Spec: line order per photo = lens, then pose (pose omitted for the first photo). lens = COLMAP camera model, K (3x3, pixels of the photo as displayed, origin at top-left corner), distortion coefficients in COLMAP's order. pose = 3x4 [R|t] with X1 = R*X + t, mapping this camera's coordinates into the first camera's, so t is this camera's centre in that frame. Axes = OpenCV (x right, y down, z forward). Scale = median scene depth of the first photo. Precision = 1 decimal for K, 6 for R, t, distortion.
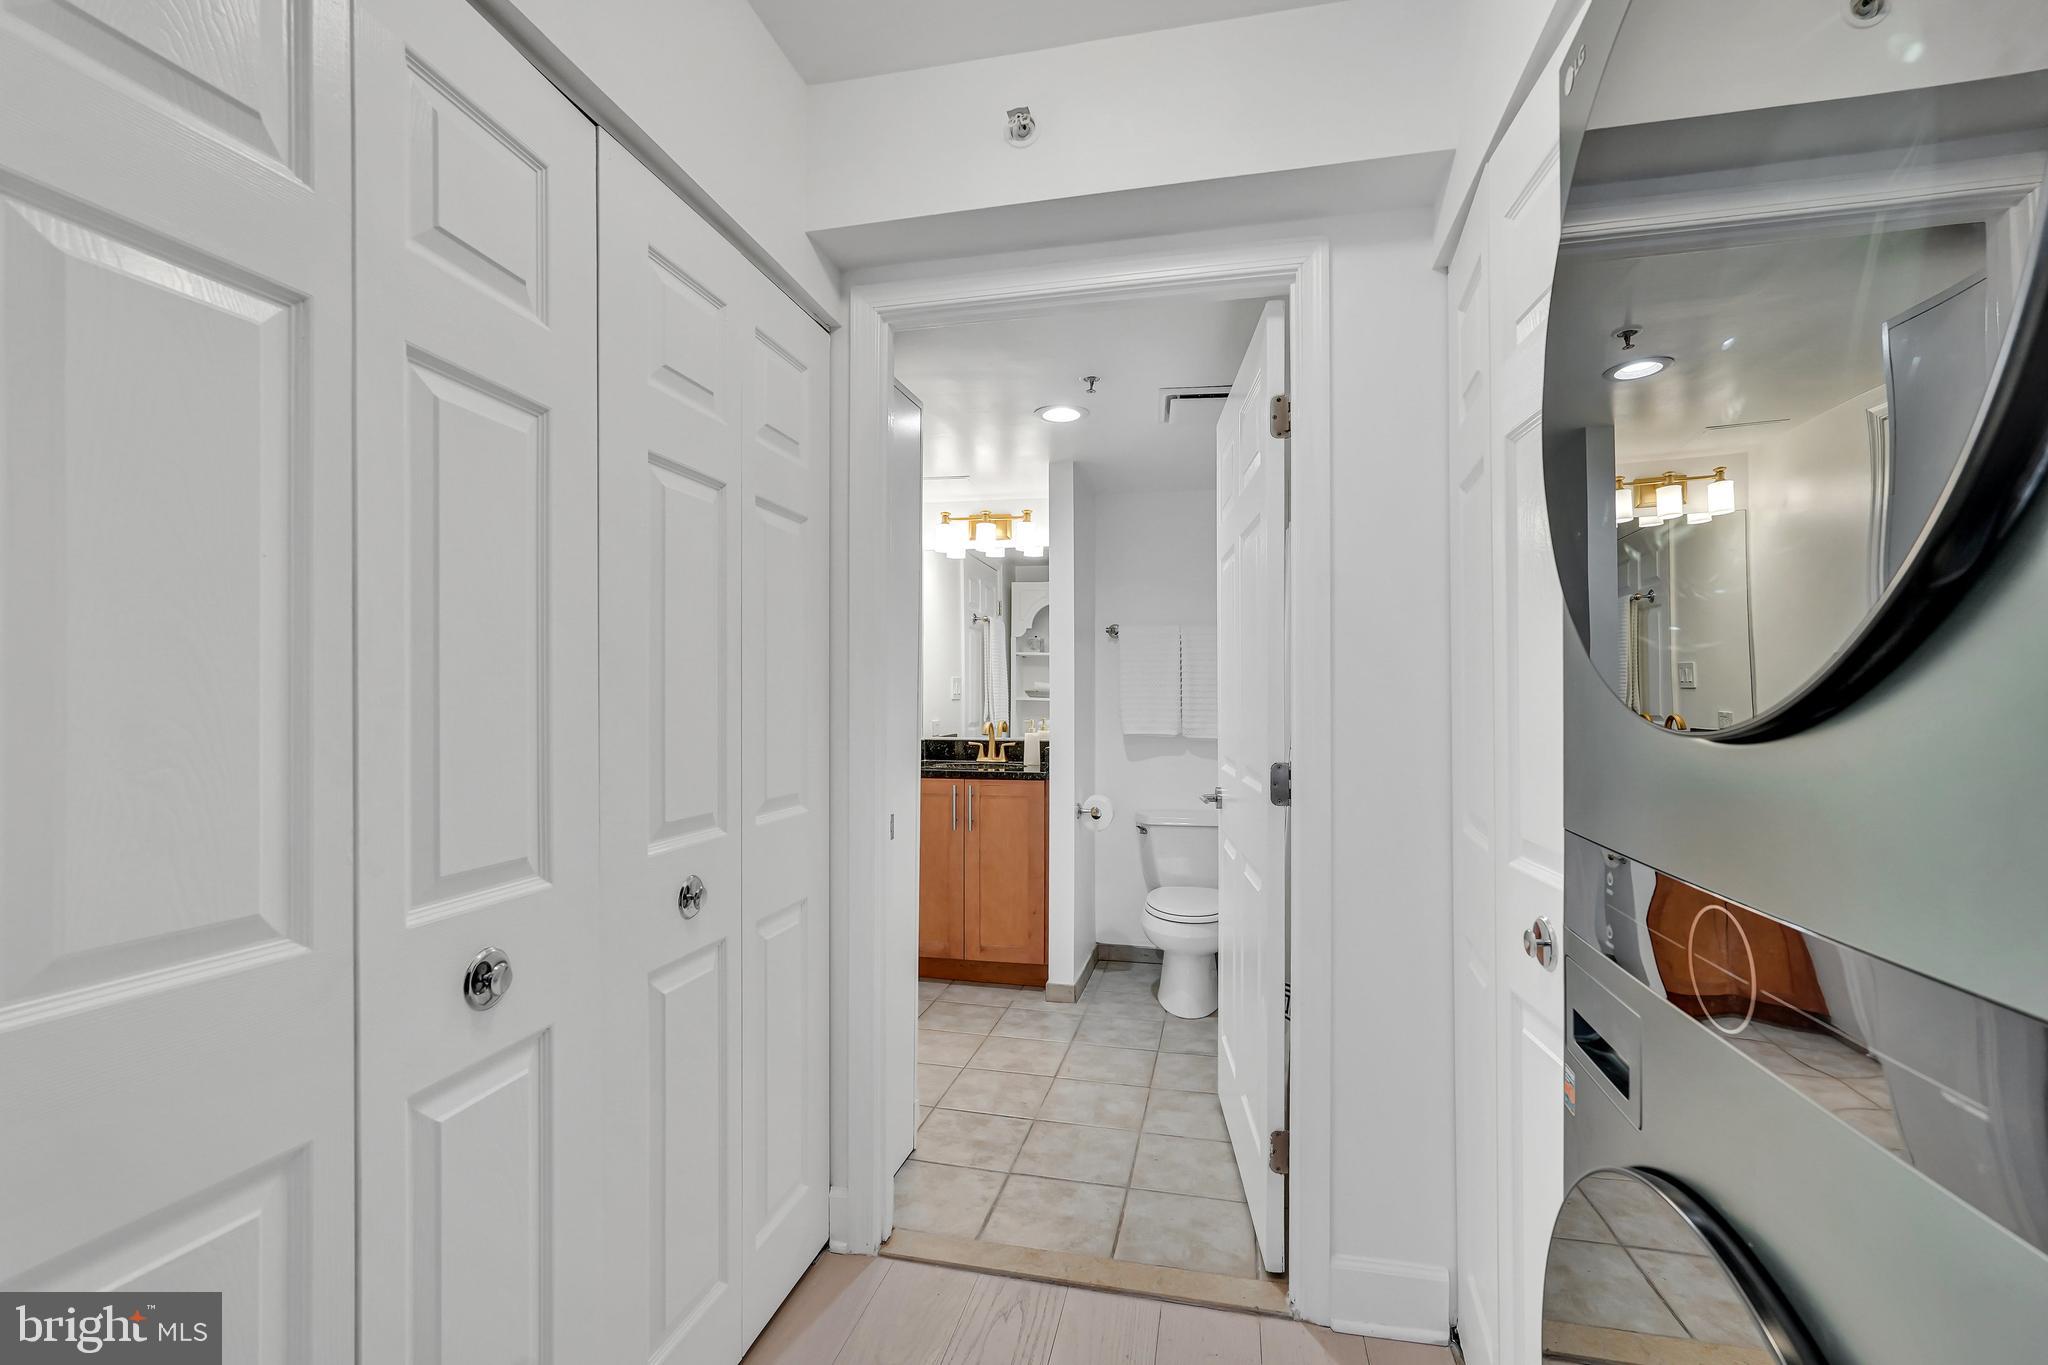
lens RADIAL K [[911.4, 0, 1024.0], [0, 911.4, 682.5], [0, 0, 1]] dist [-0.001814, -0.000186]
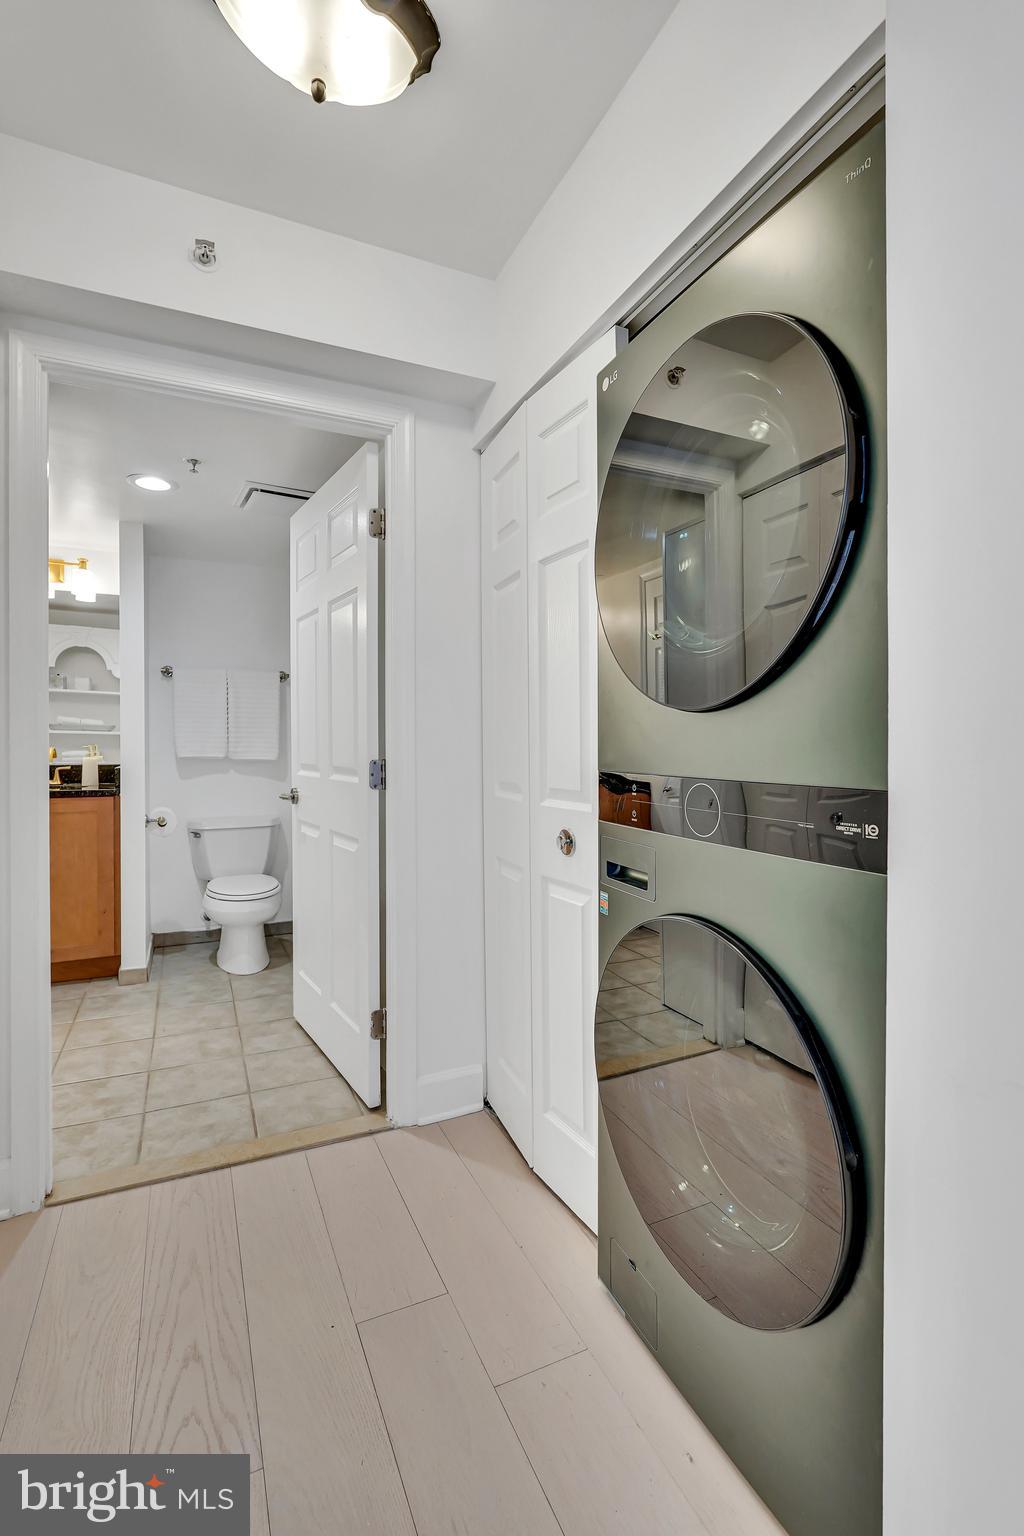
lens RADIAL K [[717.1, 0, 513.0], [0, 717.1, 731.6], [0, 0, 1]] dist [0.001930, 0.000135]
pose [[0.792104, 0.007869, 0.610336, -0.188603], [-0.009074, 0.999958, -0.001116, 0.031893], [-0.610319, -0.004655, 0.792142, -0.034239]]
